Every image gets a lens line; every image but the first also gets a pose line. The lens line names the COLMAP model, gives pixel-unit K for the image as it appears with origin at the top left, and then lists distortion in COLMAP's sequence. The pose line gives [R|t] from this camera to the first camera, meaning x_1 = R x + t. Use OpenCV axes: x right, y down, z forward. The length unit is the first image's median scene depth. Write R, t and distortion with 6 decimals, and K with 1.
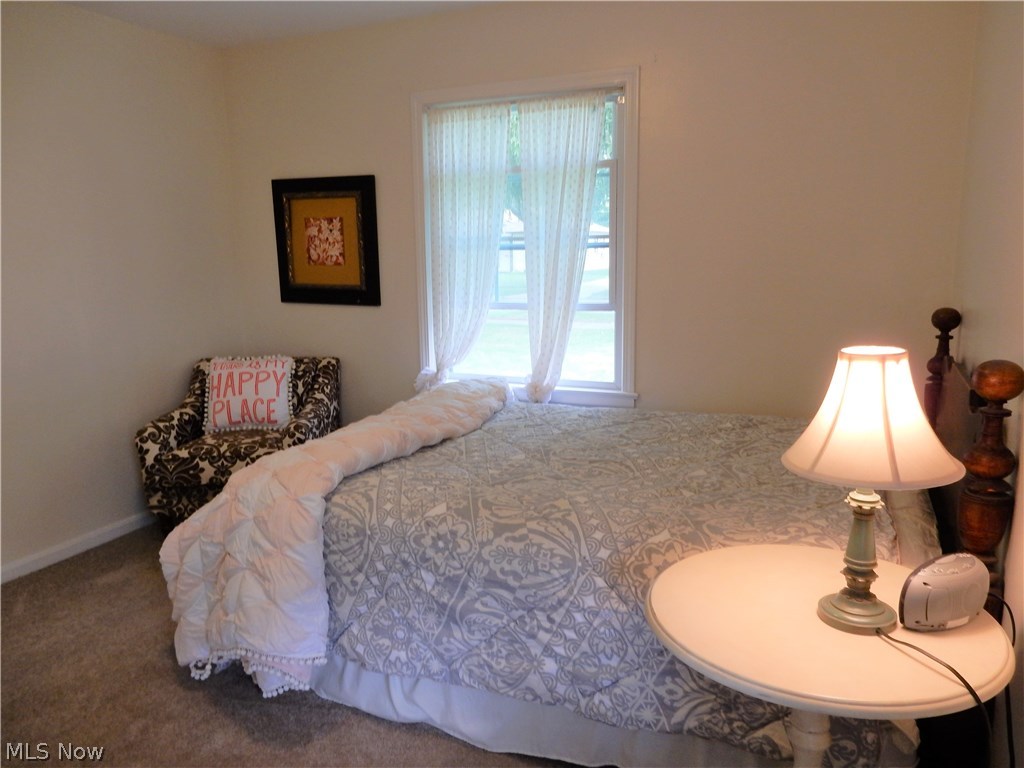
lens RADIAL K [[729.7, 0, 512.7], [0, 729.7, 391.6], [0, 0, 1]] dist [-0.028085, -0.000666]
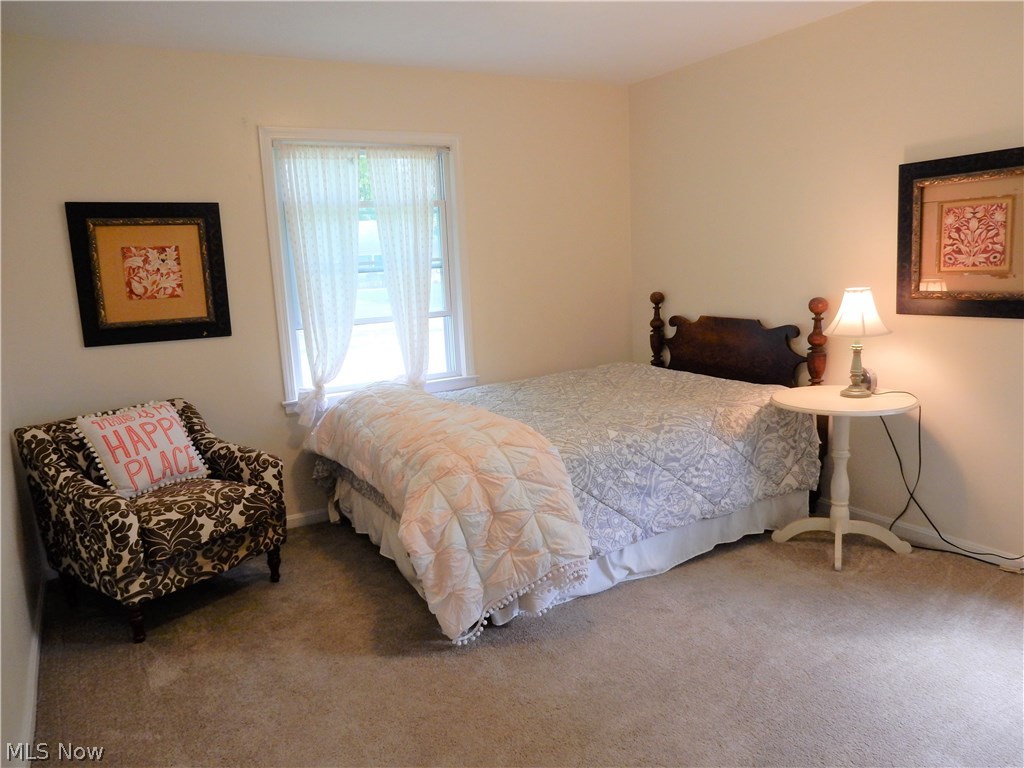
lens RADIAL K [[750.5, 0, 512.2], [0, 750.5, 387.8], [0, 0, 1]] dist [-0.008204, 0.001493]
pose [[0.595886, -0.153013, 0.788357, -0.882065], [0.194195, 0.980001, 0.043426, -0.023900], [-0.779235, 0.127218, 0.613684, 0.118310]]
